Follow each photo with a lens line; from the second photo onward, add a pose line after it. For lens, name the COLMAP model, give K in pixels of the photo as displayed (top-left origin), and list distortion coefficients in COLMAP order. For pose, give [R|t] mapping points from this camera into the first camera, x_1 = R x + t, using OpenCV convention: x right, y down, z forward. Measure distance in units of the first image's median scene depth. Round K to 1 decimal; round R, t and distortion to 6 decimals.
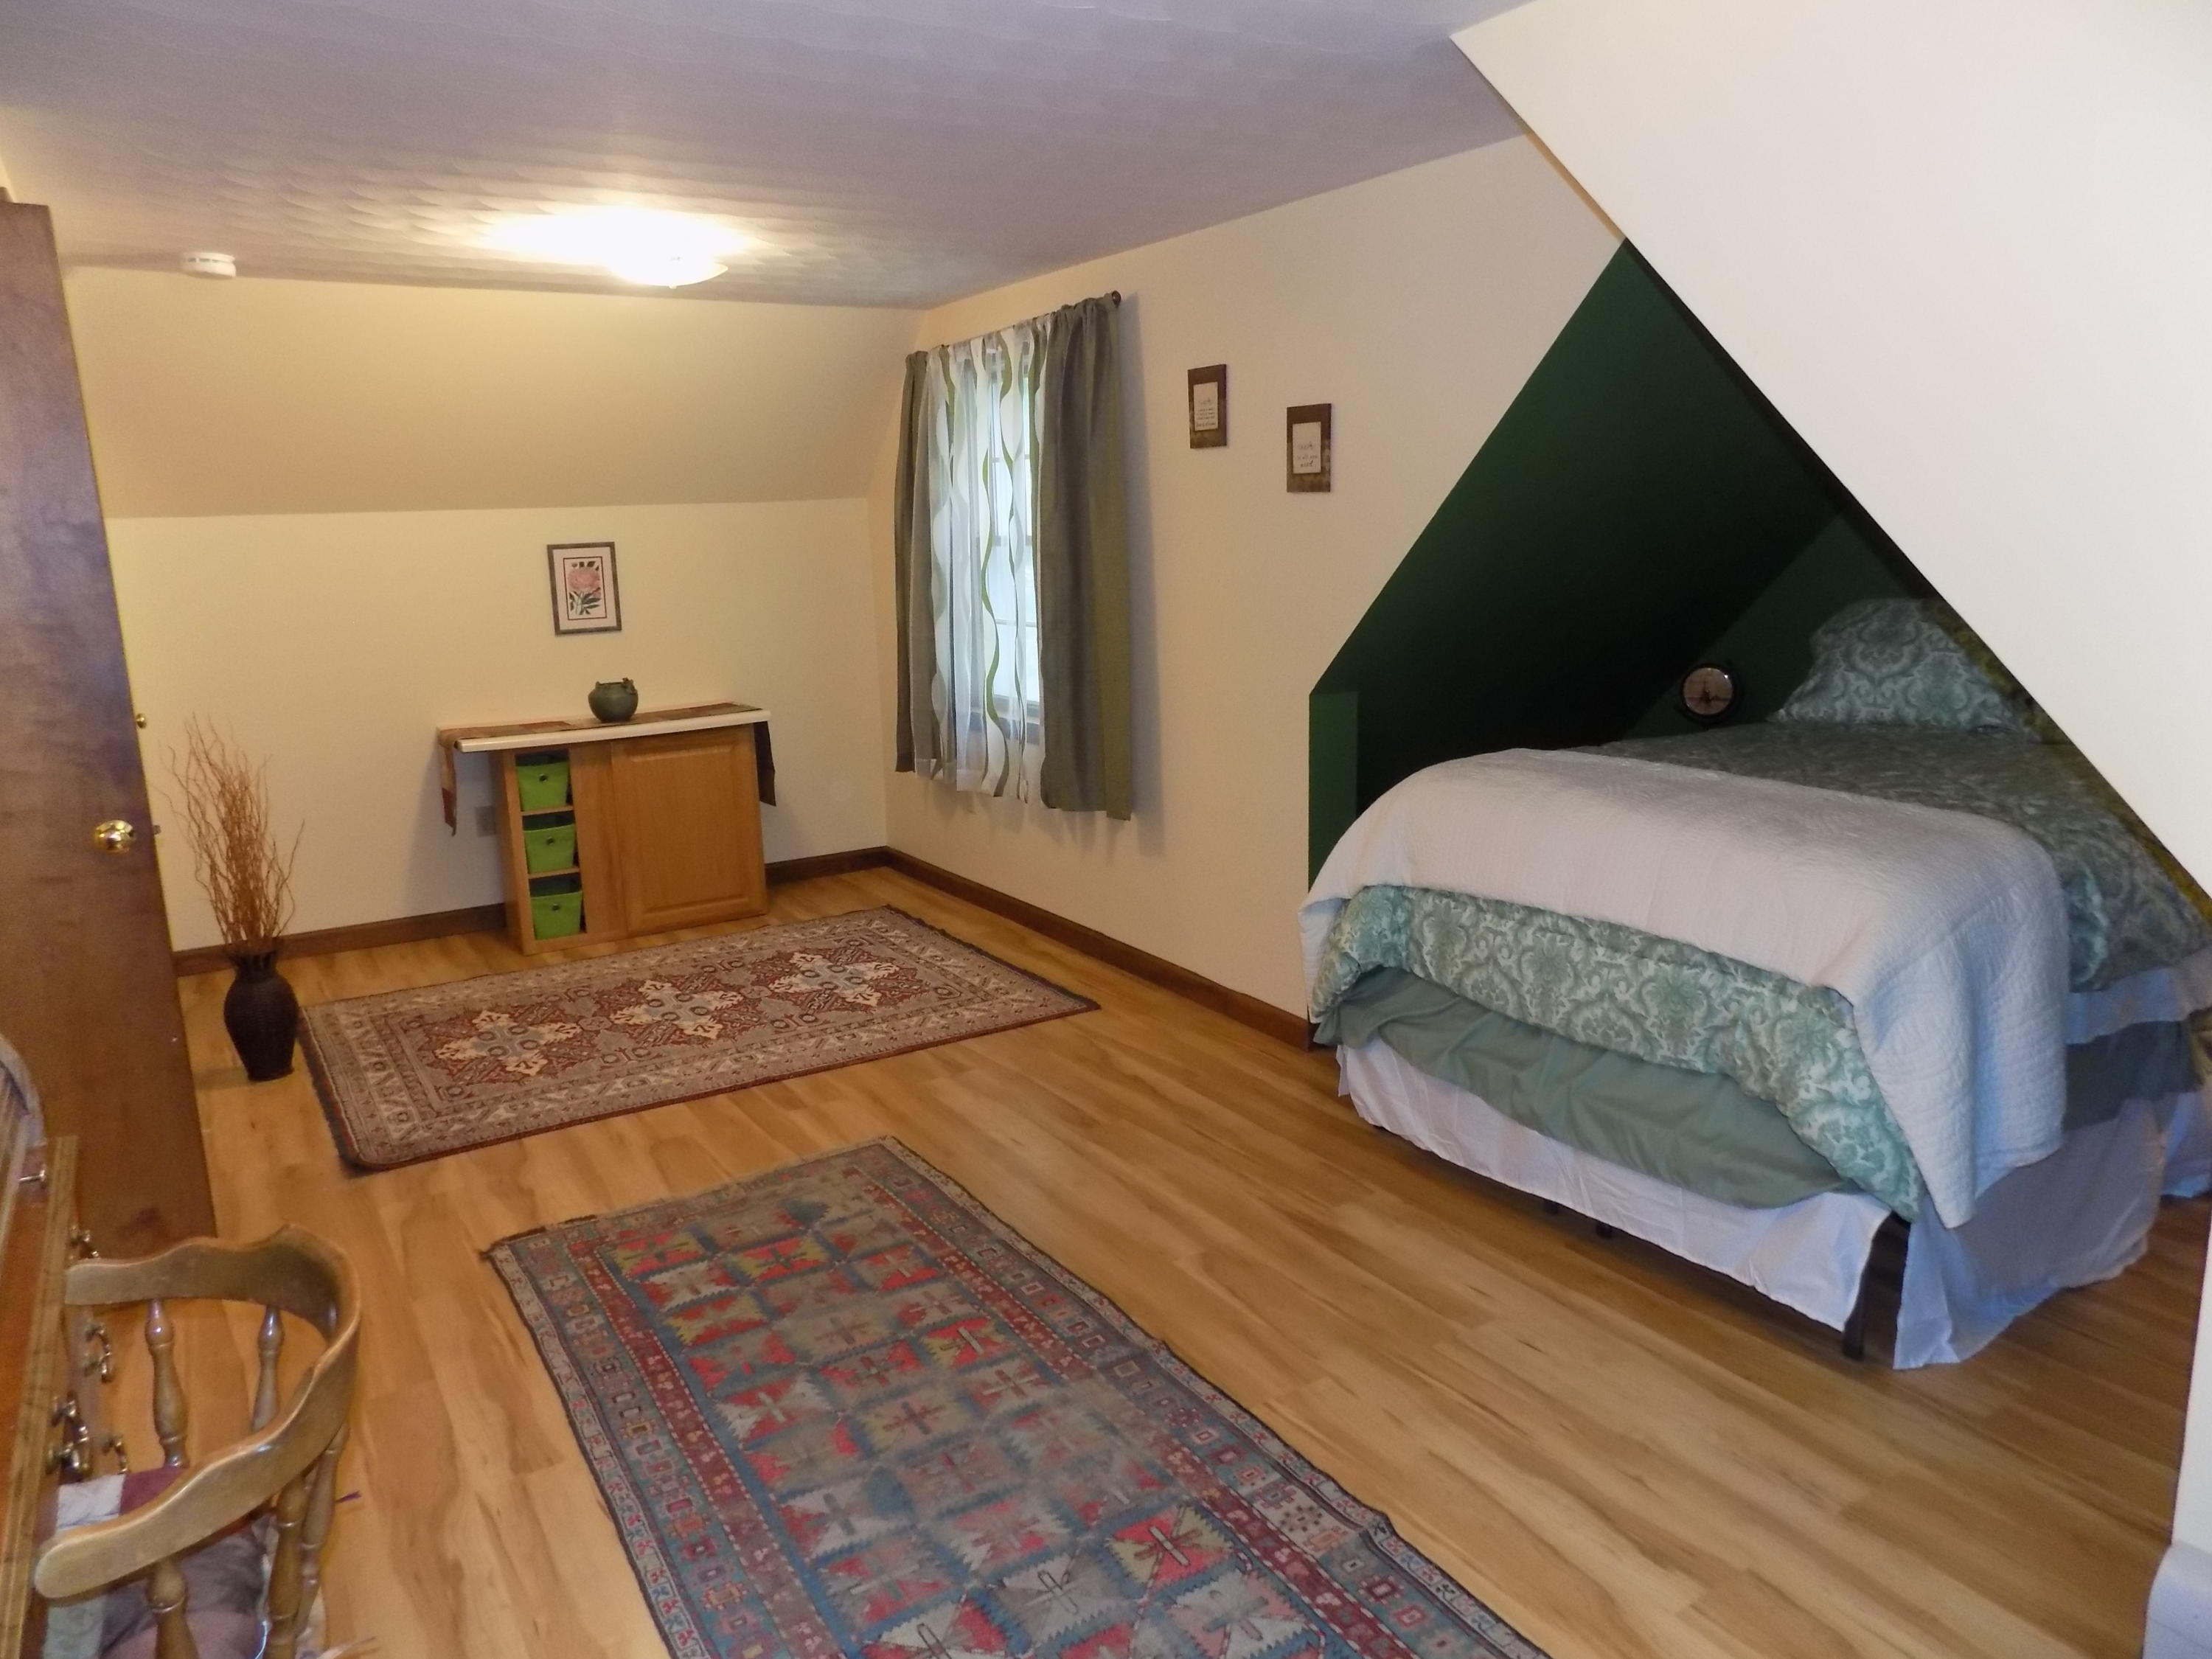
lens RADIAL K [[1488.7, 0, 1114.2], [0, 1488.7, 823.5], [0, 0, 1]] dist [-0.033636, 0.005661]
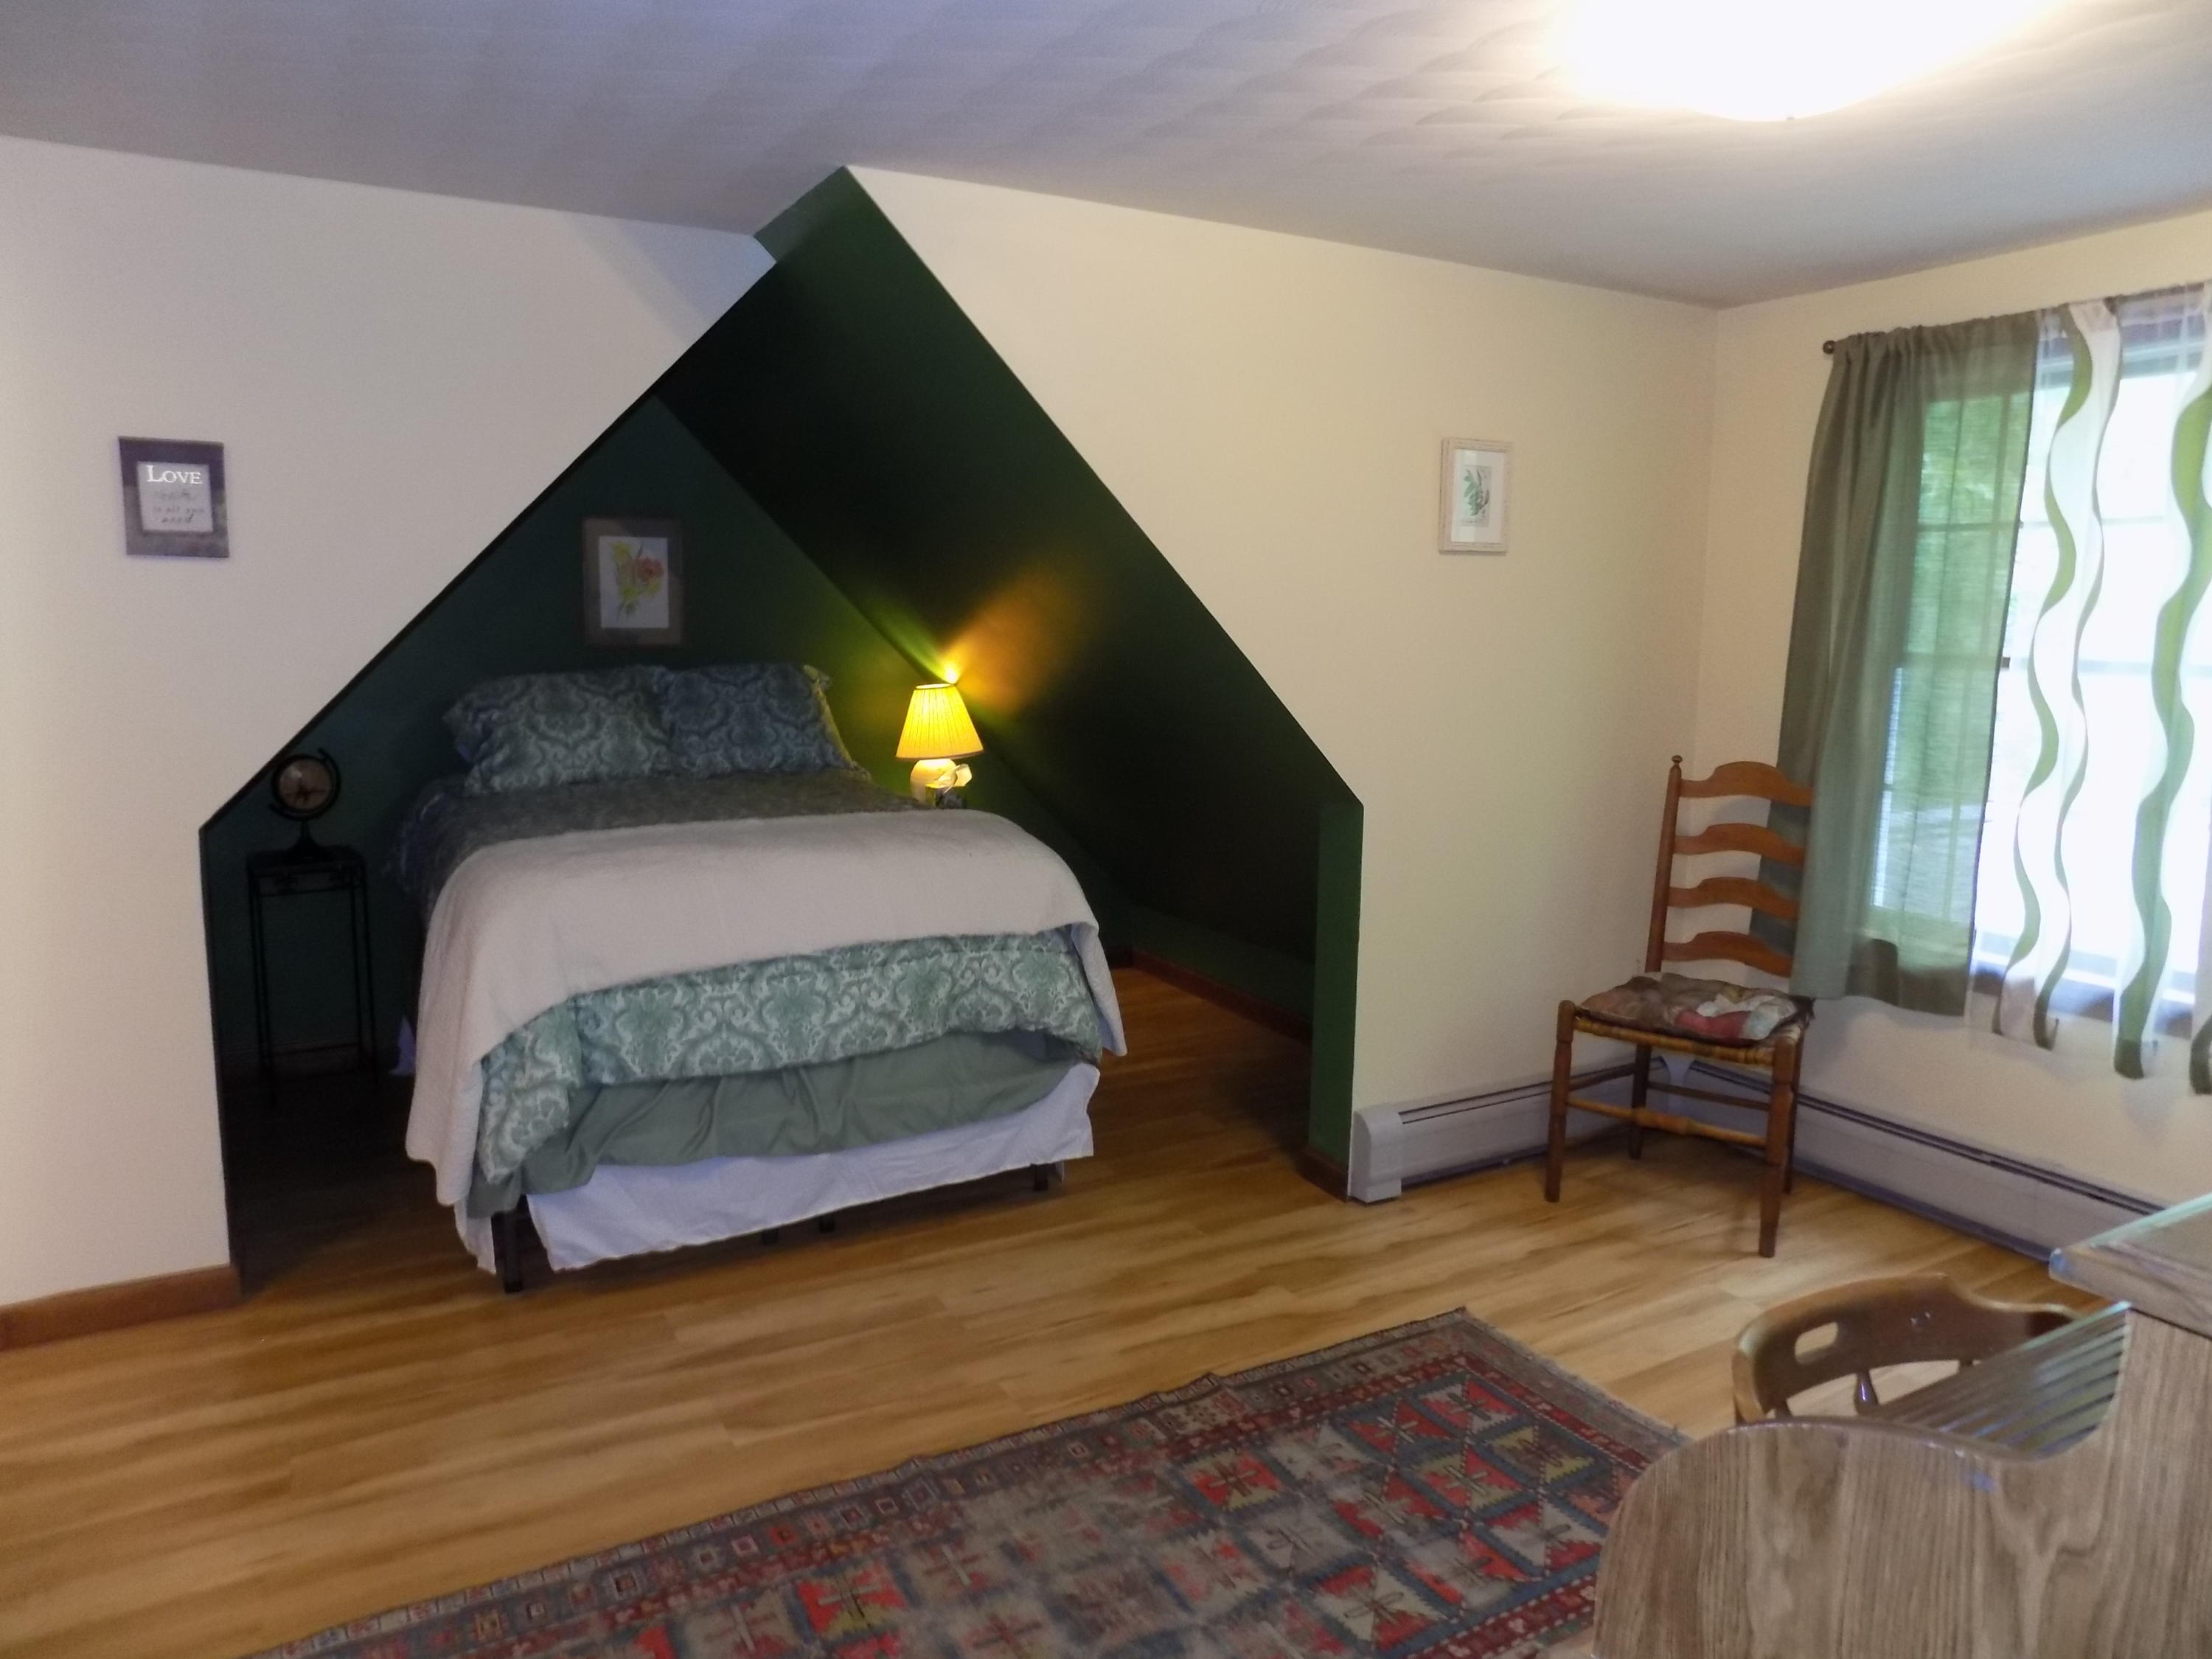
lens RADIAL K [[1488.7, 0, 1113.5], [0, 1488.7, 834.4], [0, 0, 1]] dist [-0.033636, 0.005661]
pose [[0.060397, -0.134822, 0.989027, -0.746769], [0.188252, 0.974594, 0.121359, -0.114282], [-0.980262, 0.178857, 0.084243, 0.646489]]
